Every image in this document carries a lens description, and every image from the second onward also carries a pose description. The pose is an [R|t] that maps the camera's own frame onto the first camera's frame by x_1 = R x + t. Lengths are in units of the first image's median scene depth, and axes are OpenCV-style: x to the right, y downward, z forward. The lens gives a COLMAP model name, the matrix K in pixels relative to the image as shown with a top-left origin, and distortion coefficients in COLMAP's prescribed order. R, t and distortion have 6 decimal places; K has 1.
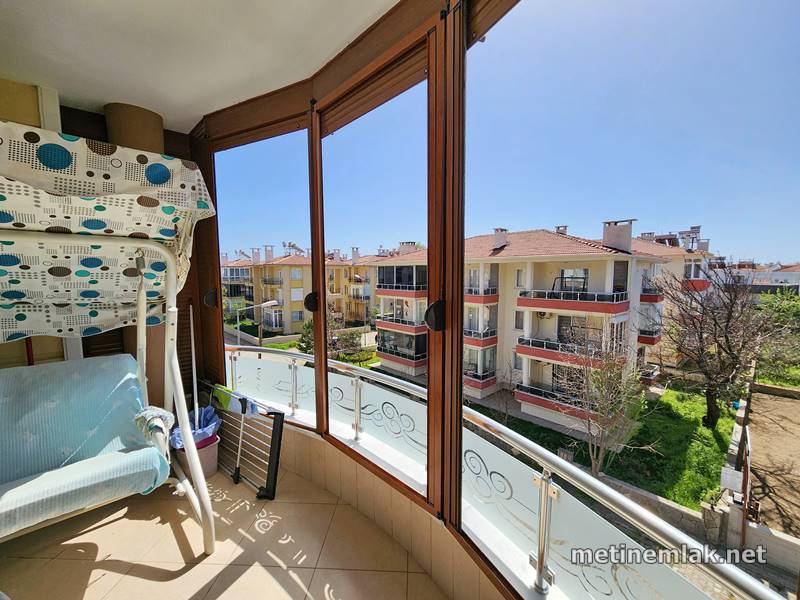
lens RADIAL K [[331.6, 0, 401.3], [0, 331.6, 298.0], [0, 0, 1]] dist [0.001569, -0.000030]
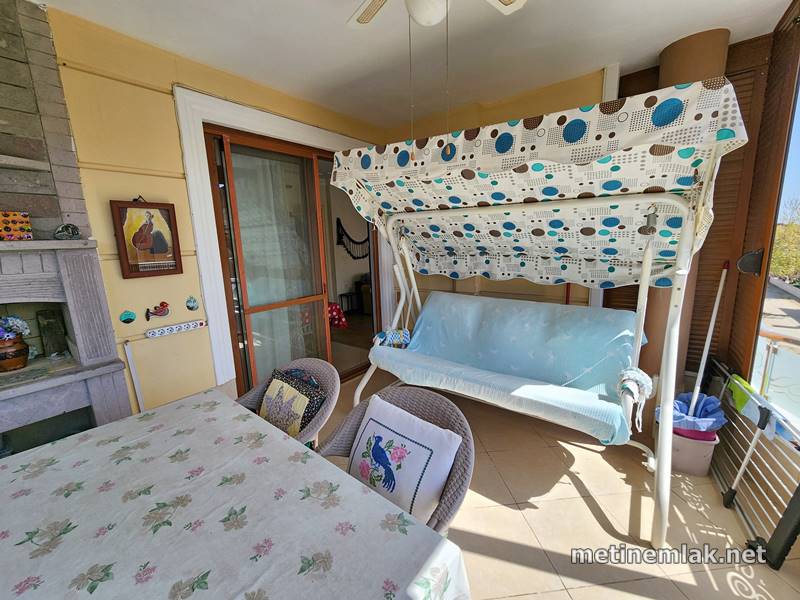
lens RADIAL K [[330.4, 0, 400.0], [0, 330.4, 300.0], [0, 0, 1]] dist [0.000294, -0.000250]
pose [[0.141606, 0.174002, -0.974511, 0.091281], [-0.045897, 0.984526, 0.169121, -0.009109], [0.988859, 0.020778, 0.147401, 0.210864]]
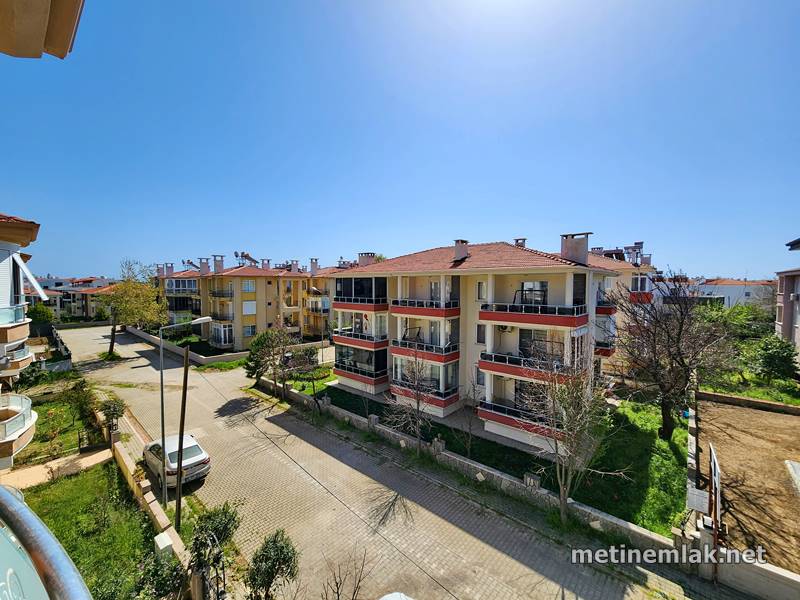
lens RADIAL K [[330.4, 0, 400.0], [0, 330.4, 300.0], [0, 0, 1]] dist [0.000294, -0.000250]
pose [[0.994222, -0.002460, 0.107312, 0.006094], [0.005699, 0.999537, -0.029891, -0.002004], [-0.107188, 0.030330, 0.993776, 0.023398]]
